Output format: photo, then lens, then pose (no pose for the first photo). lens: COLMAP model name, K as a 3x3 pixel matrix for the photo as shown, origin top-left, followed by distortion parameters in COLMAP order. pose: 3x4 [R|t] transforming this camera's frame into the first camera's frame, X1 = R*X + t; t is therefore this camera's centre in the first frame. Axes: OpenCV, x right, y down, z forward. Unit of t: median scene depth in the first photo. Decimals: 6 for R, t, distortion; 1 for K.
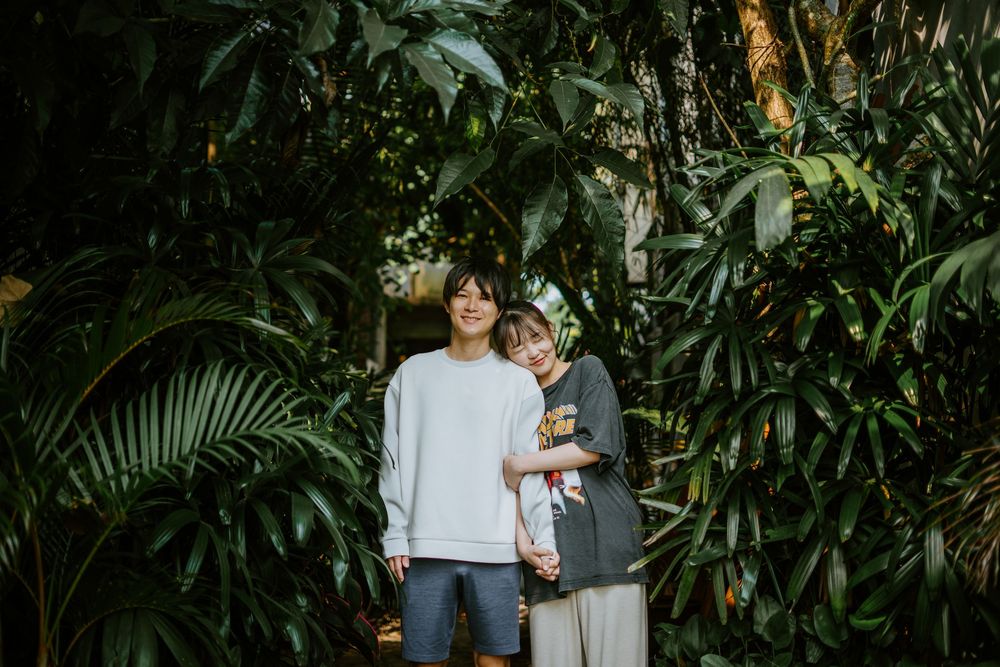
lens RADIAL K [[1445.2, 0, 500.0], [0, 1445.2, 333.5], [0, 0, 1]] dist [-0.064868, -0.110633]
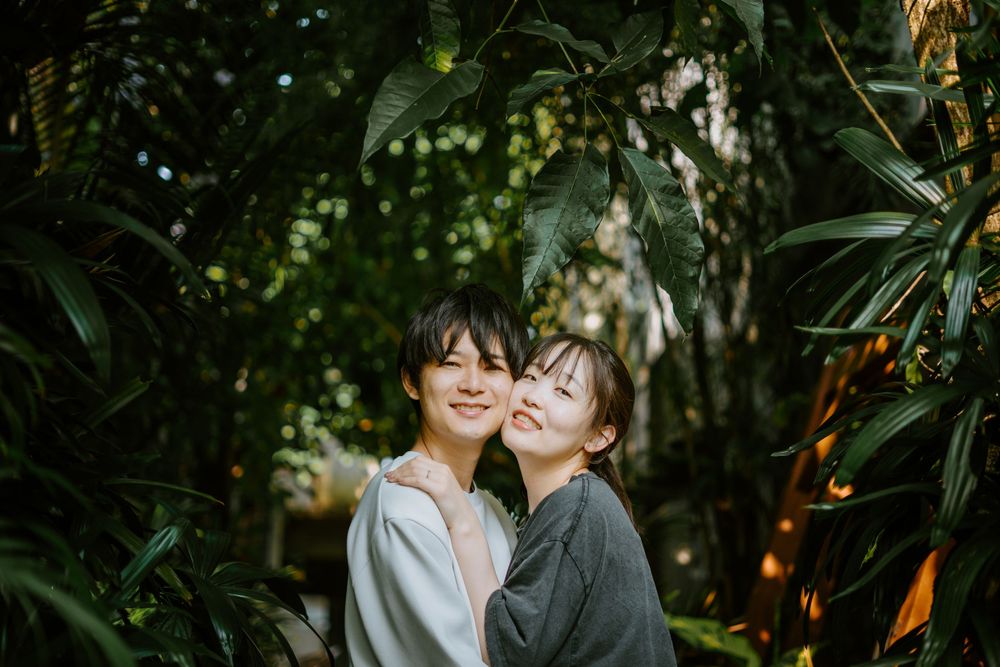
lens RADIAL K [[1445.2, 0, 500.0], [0, 1445.2, 333.5], [0, 0, 1]] dist [-0.064868, -0.110633]
pose [[0.997465, 0.028535, 0.065186, -0.029160], [-0.018342, 0.988221, -0.151930, 0.048282], [-0.068754, 0.150349, 0.986239, 0.499816]]
